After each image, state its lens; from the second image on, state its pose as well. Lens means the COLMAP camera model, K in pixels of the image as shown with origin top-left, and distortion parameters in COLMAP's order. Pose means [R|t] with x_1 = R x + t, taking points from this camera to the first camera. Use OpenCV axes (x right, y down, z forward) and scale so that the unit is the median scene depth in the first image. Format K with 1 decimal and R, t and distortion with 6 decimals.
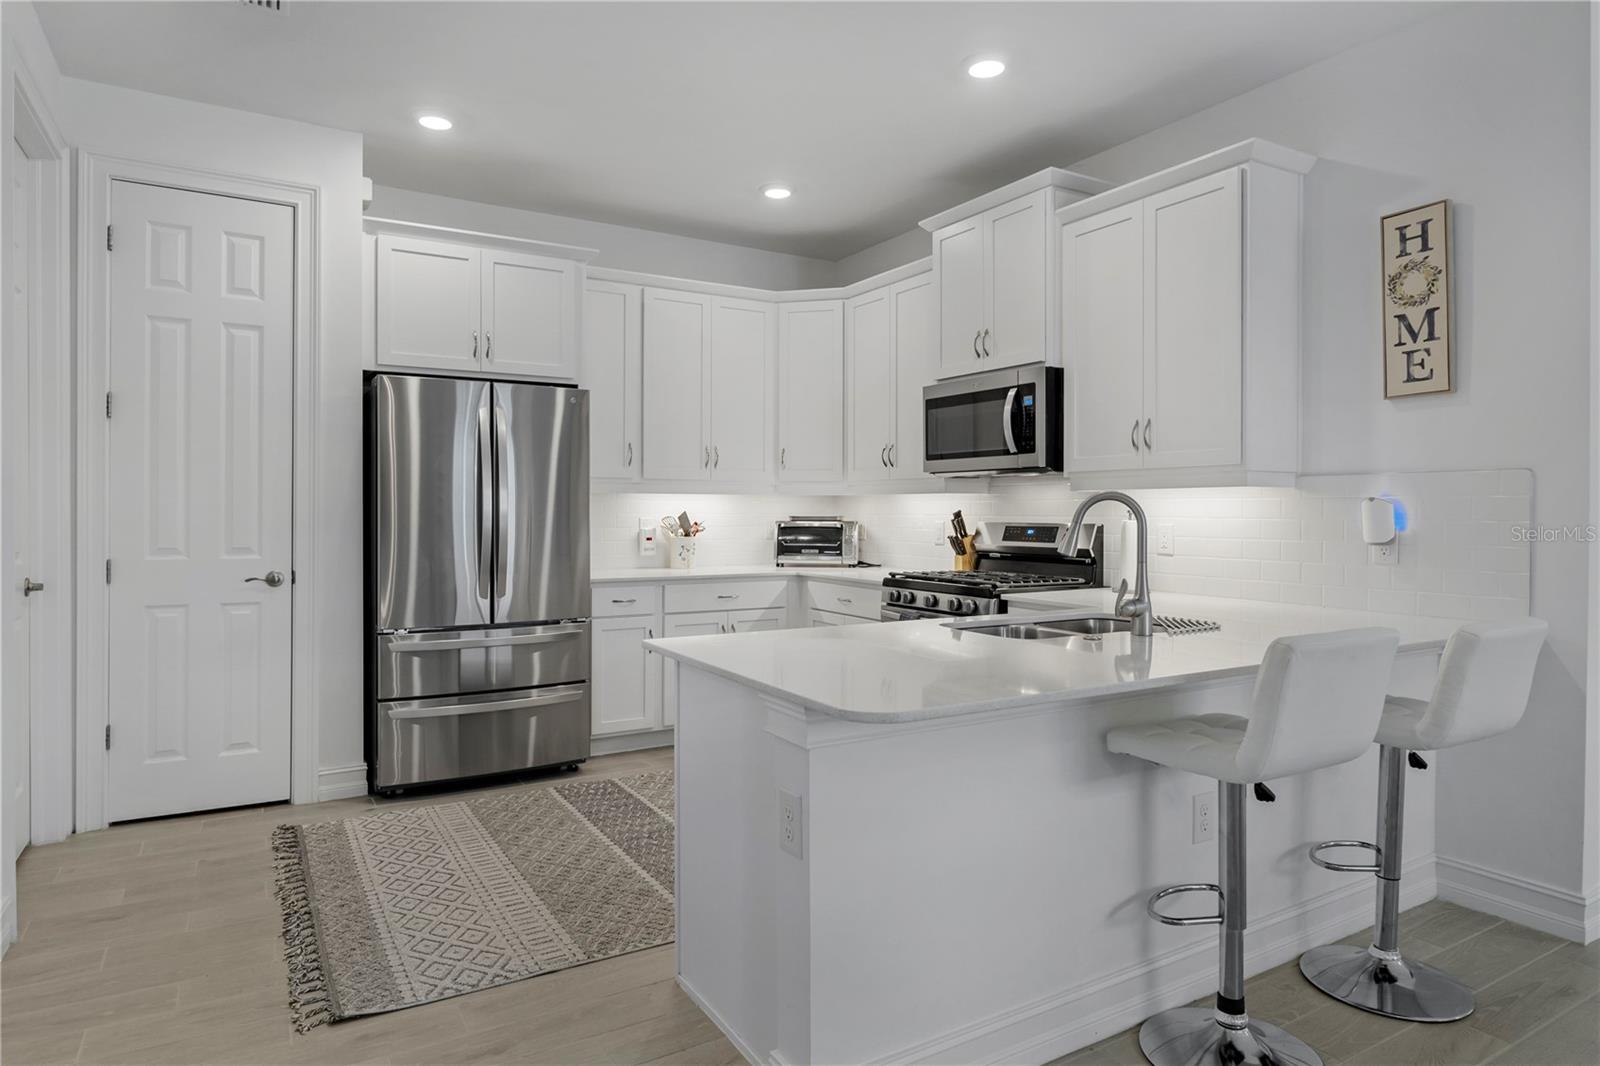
lens RADIAL K [[989.5, 0, 798.8], [0, 989.5, 529.3], [0, 0, 1]] dist [0.036175, 0.000559]
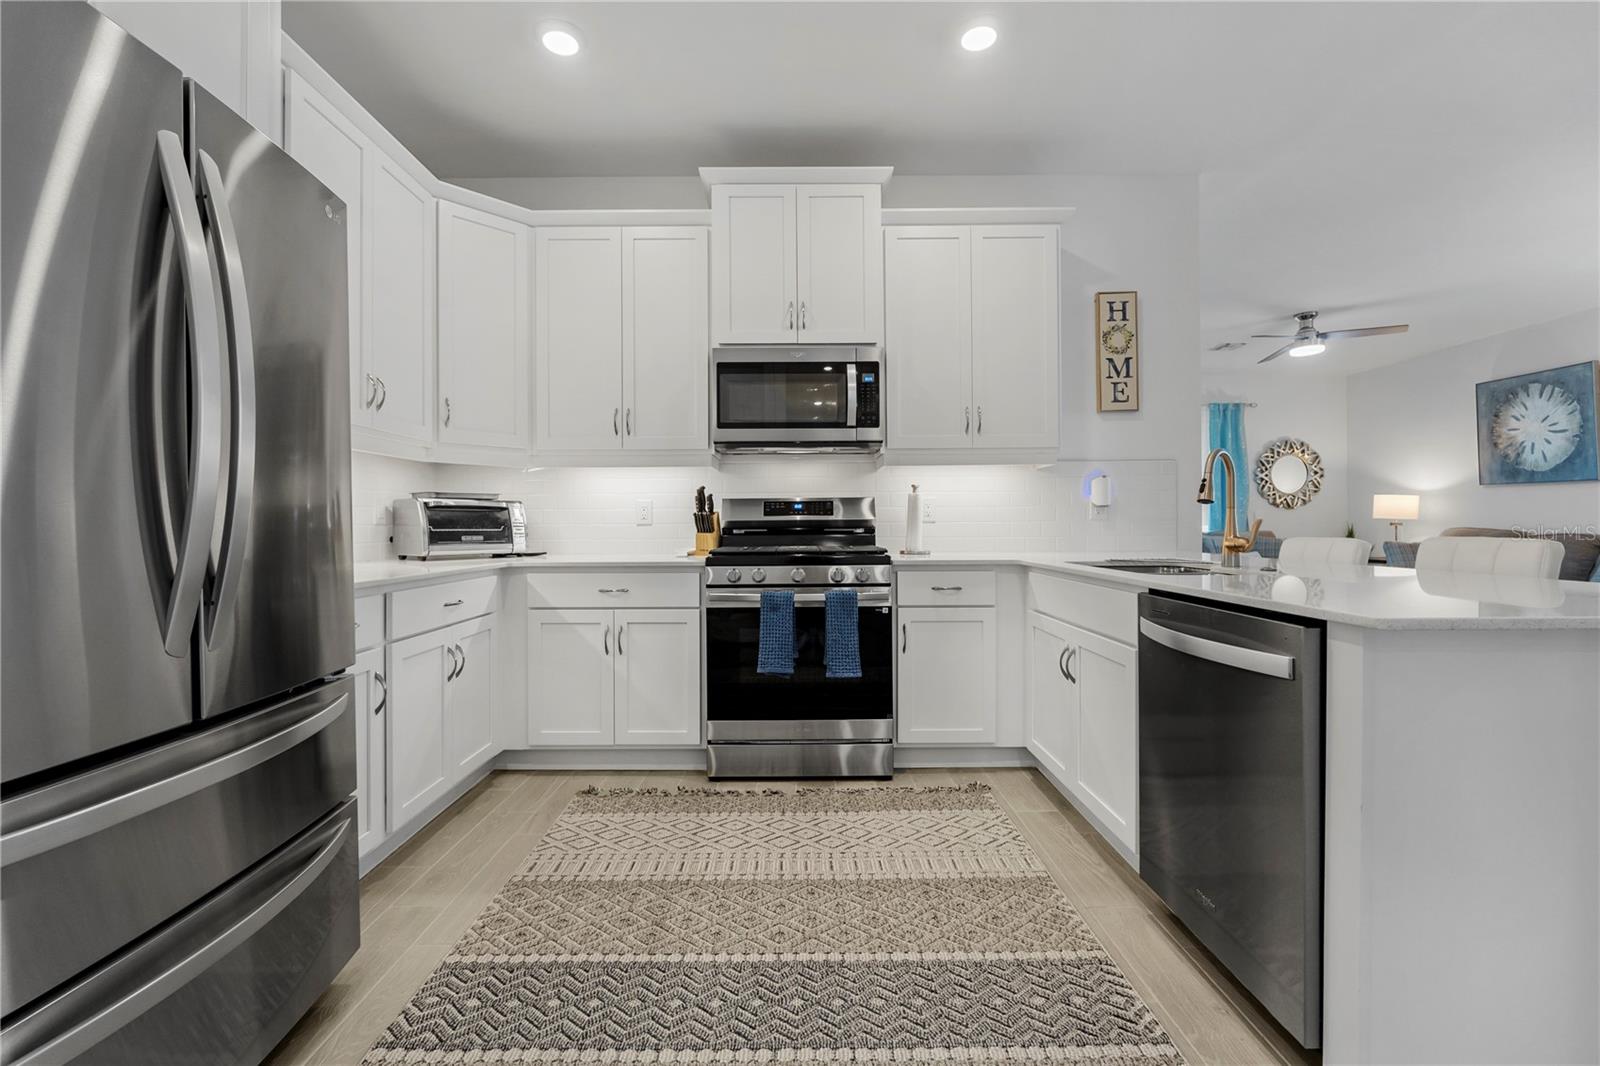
lens RADIAL K [[684.0, 0, 795.0], [0, 684.0, 519.4], [0, 0, 1]] dist [-0.006544, -0.000636]
pose [[0.502886, 0.000334, 0.864353, -0.548765], [0.024852, 0.999581, -0.014846, 0.037140], [-0.863996, 0.028946, 0.502667, 0.895055]]
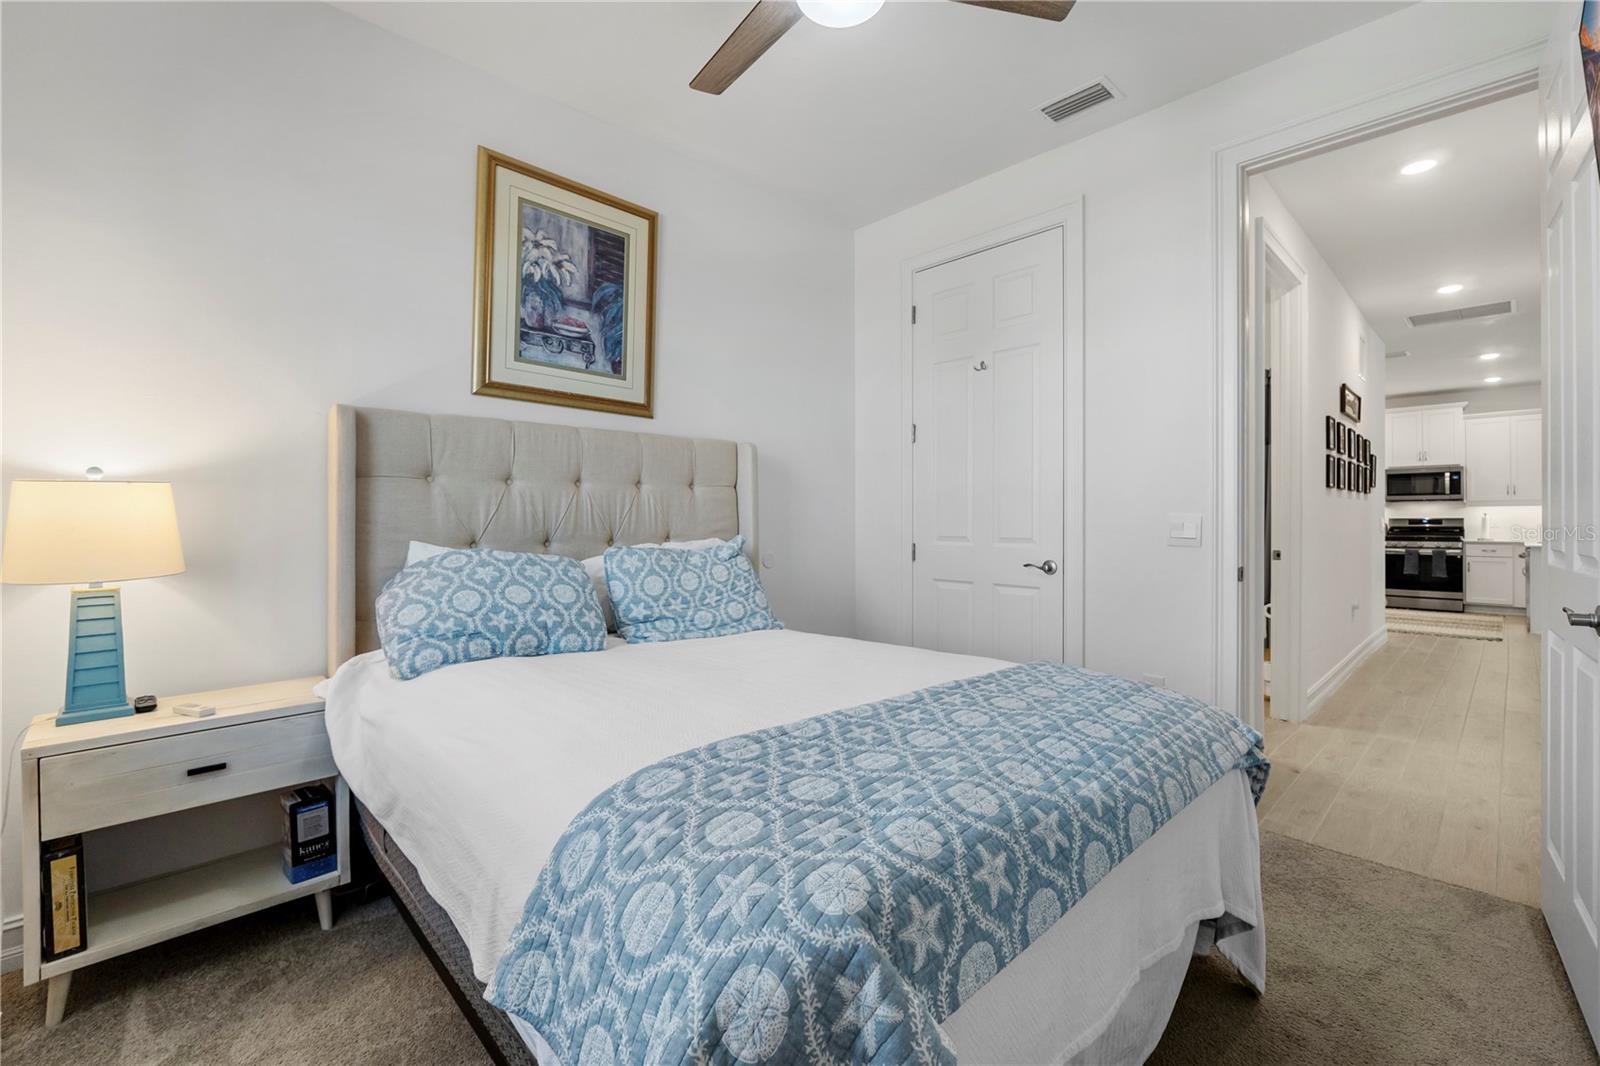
lens RADIAL K [[684.0, 0, 799.8], [0, 684.0, 525.8], [0, 0, 1]] dist [-0.006544, -0.000636]
pose [[0.972887, -0.004703, 0.231232, -2.766940], [0.009668, 0.999746, -0.020345, 0.052054], [-0.231078, 0.022029, 0.972686, -0.690140]]
